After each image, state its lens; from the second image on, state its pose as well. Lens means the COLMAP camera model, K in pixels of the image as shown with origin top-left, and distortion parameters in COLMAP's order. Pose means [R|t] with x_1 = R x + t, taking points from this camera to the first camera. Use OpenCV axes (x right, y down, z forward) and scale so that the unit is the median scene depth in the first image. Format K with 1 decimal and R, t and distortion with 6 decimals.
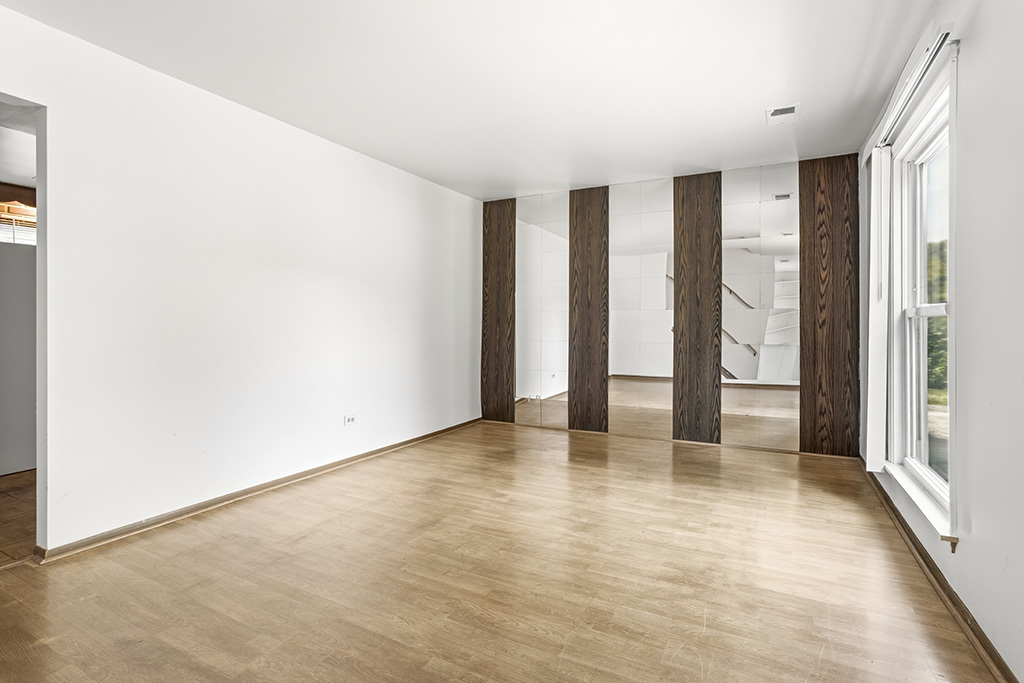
lens RADIAL K [[489.2, 0, 511.3], [0, 489.2, 333.2], [0, 0, 1]] dist [-0.040081, 0.004786]
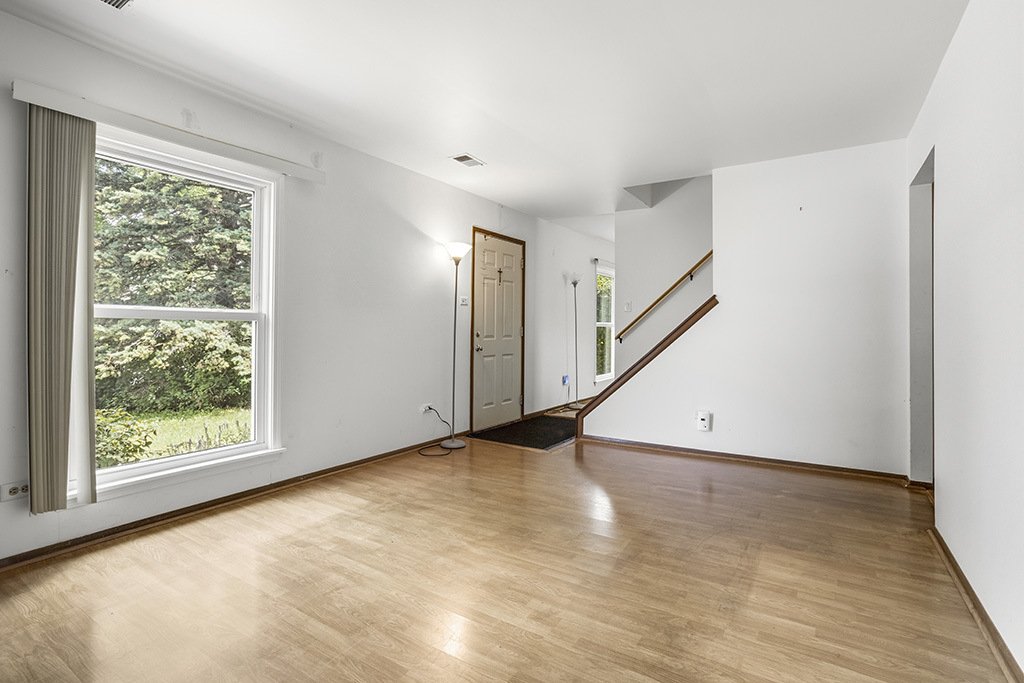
lens RADIAL K [[489.2, 0, 511.4], [0, 489.2, 333.7], [0, 0, 1]] dist [-0.040081, 0.004786]
pose [[-0.996939, -0.004837, 0.078039, -0.038737], [-0.002979, 0.999710, 0.023896, -0.030136], [-0.078132, 0.023590, -0.996664, 2.042702]]
